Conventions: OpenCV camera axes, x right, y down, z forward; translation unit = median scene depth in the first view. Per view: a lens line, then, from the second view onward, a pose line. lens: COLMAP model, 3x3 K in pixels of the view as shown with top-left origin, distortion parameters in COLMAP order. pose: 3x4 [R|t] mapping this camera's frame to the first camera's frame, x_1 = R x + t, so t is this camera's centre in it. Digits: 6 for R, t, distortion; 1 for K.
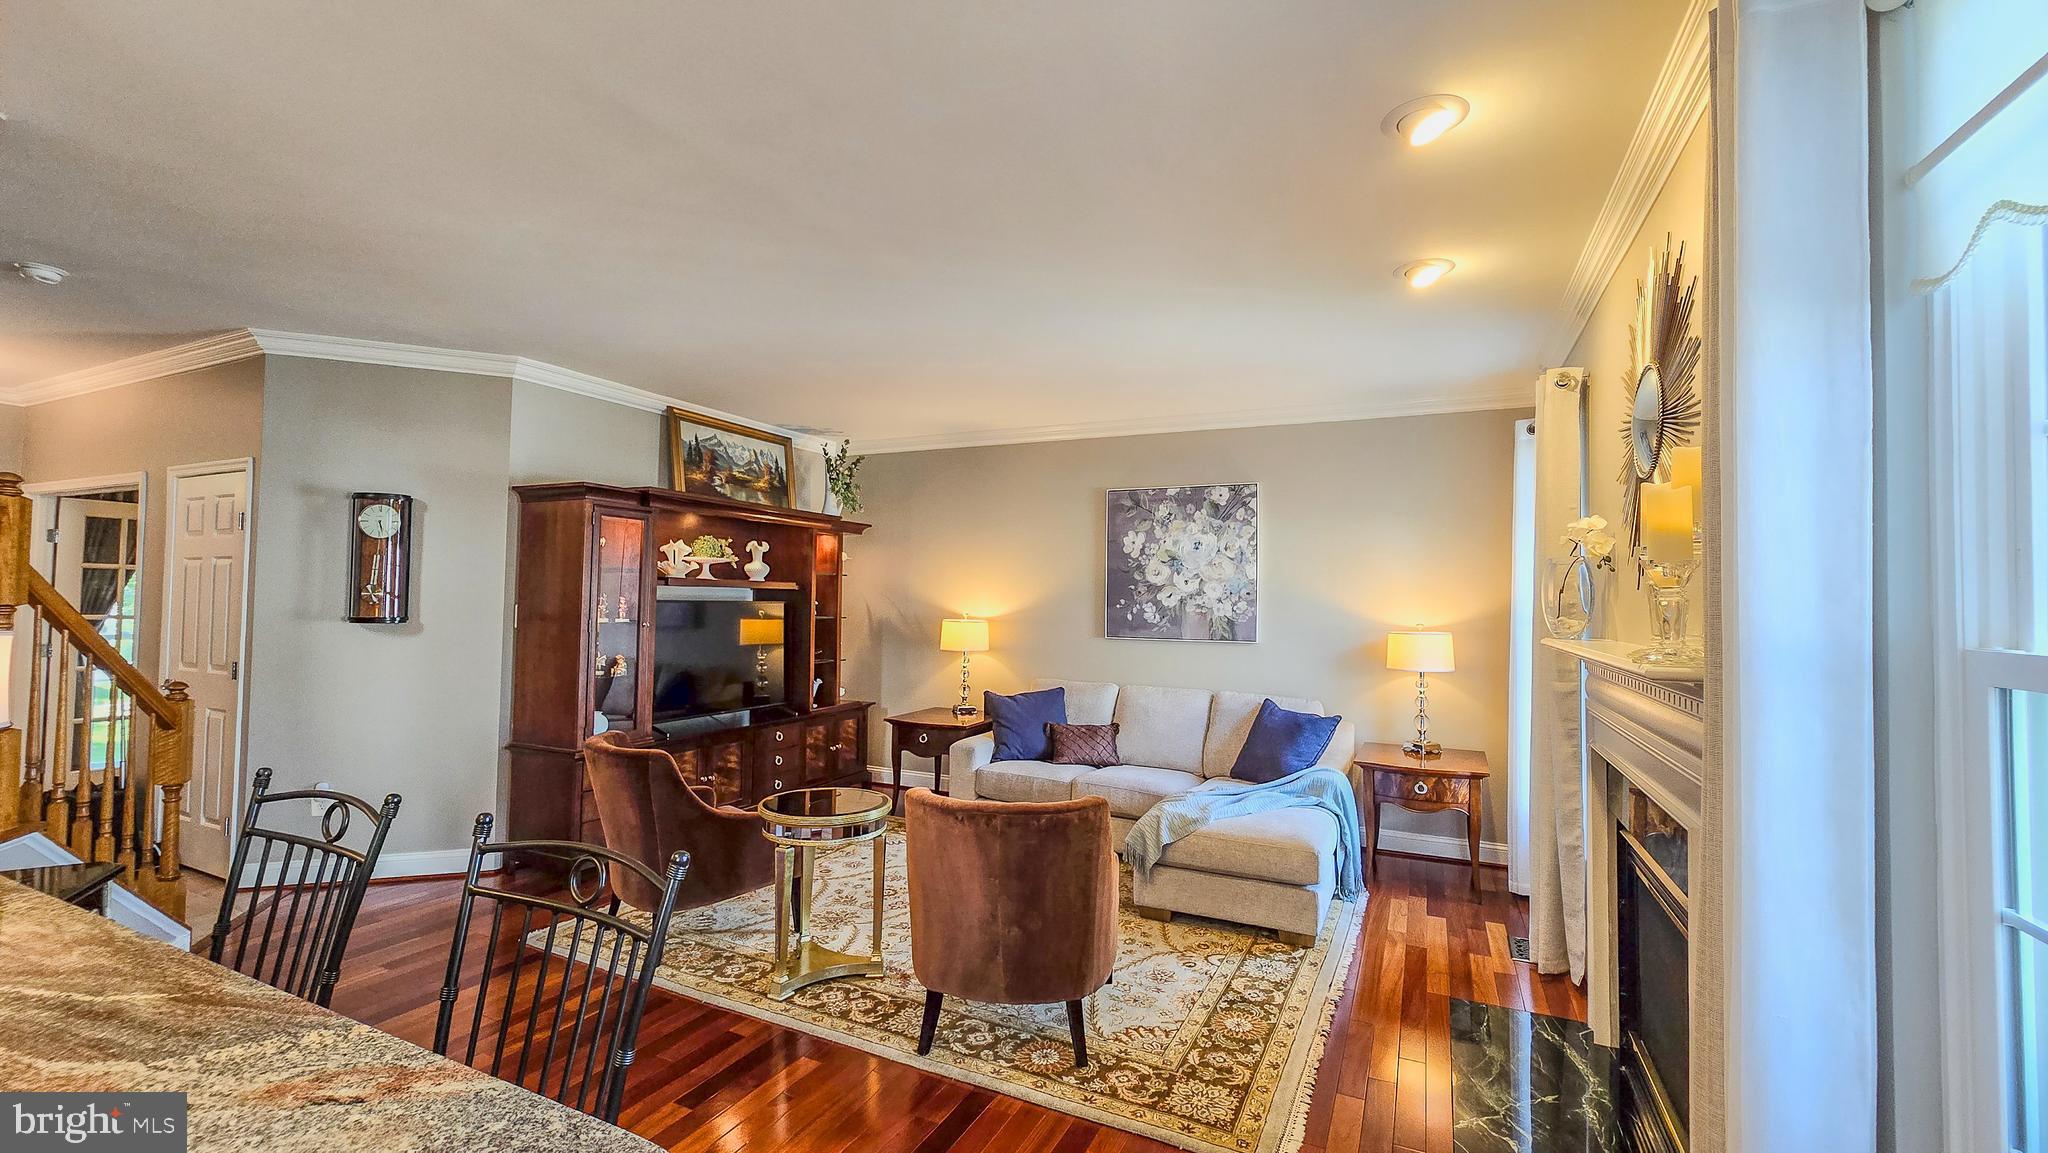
lens RADIAL K [[834.7, 0, 1031.4], [0, 834.7, 565.2], [0, 0, 1]] dist [0.000367, -0.000374]
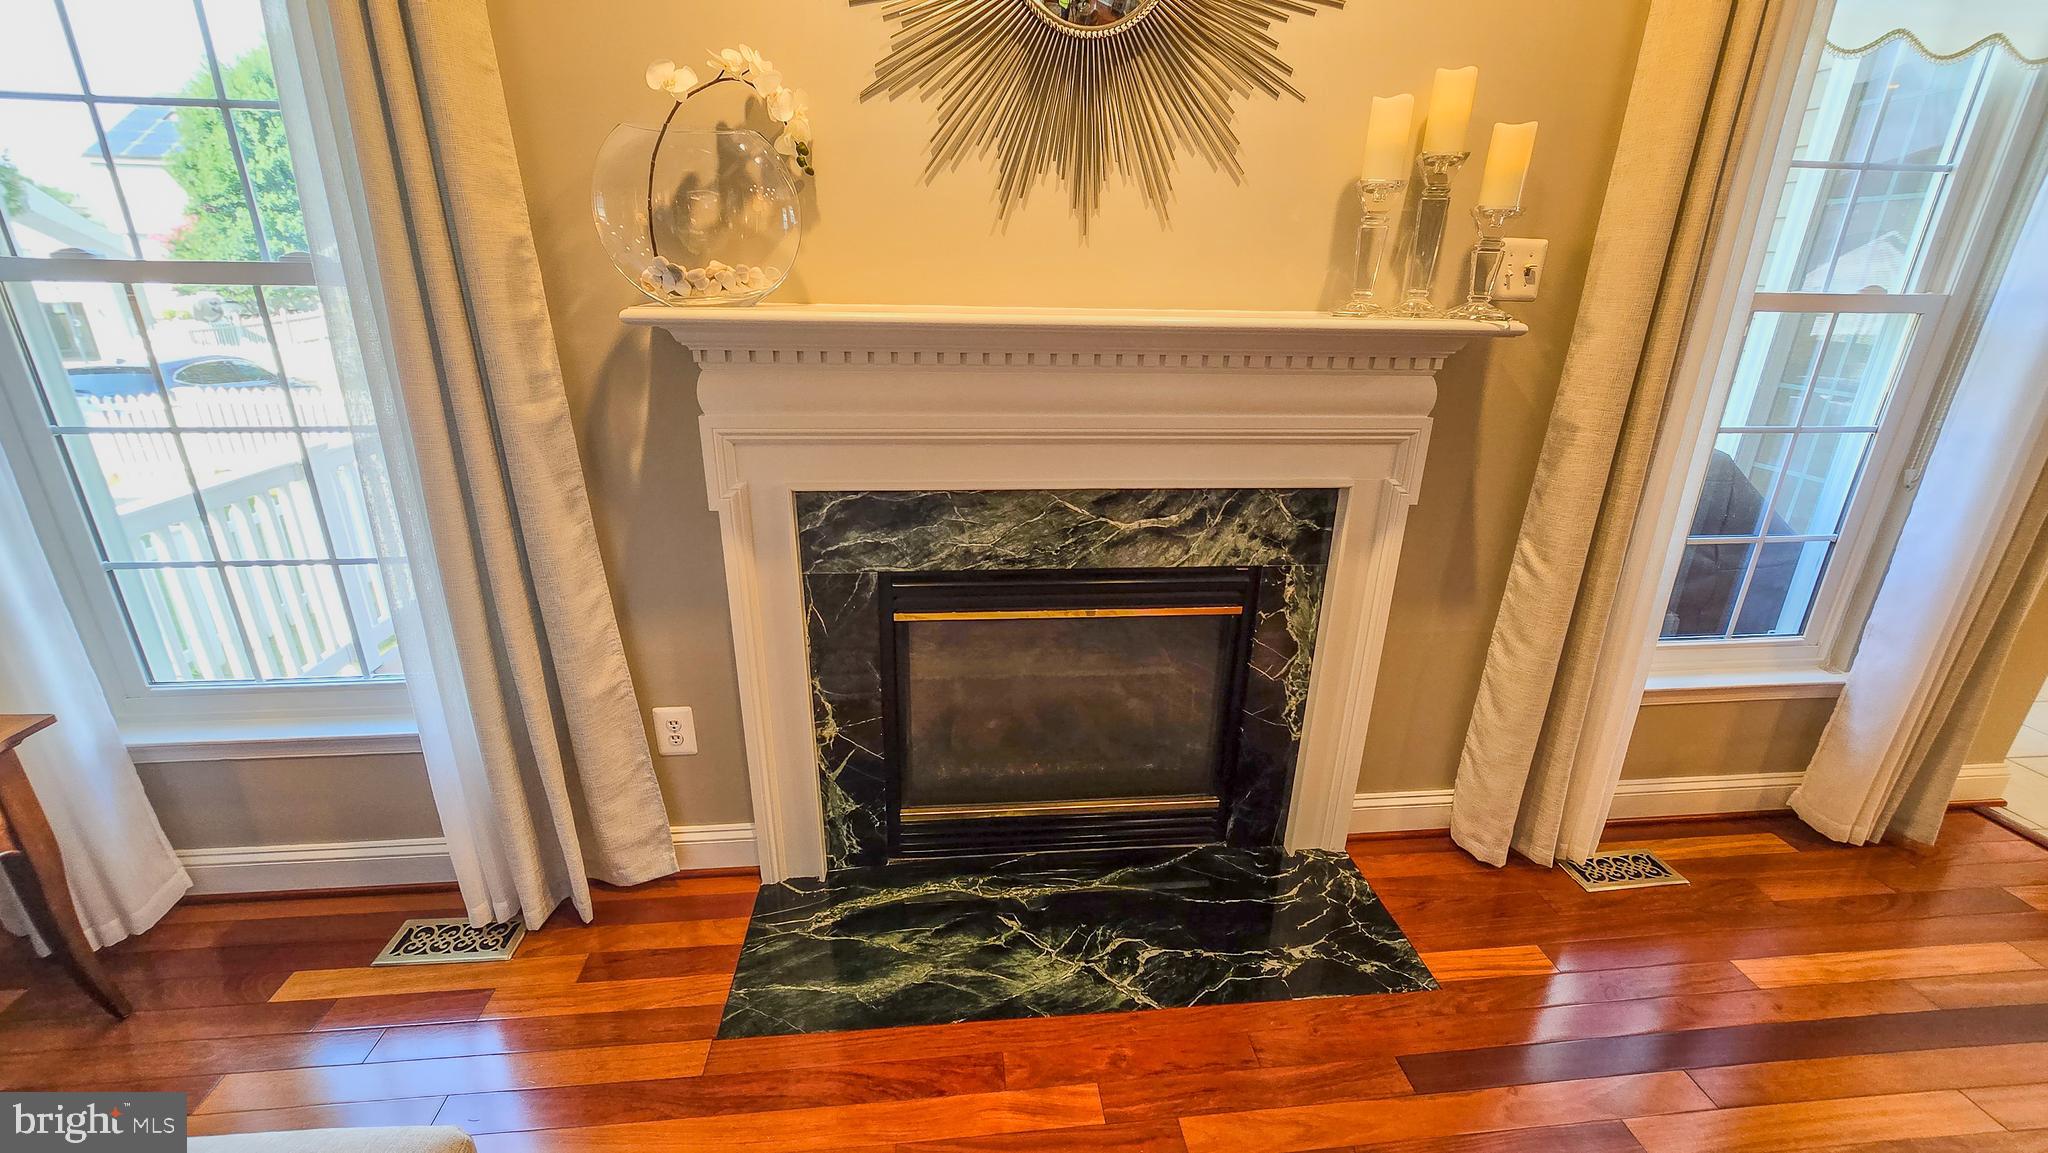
lens RADIAL K [[834.7, 0, 1016.9], [0, 834.7, 576.6], [0, 0, 1]] dist [0.000367, -0.000374]
pose [[-0.517937, -0.317203, 0.794433, 0.048204], [-0.063503, 0.940401, 0.334085, 0.034991], [-0.853059, 0.122586, -0.507212, 0.646000]]
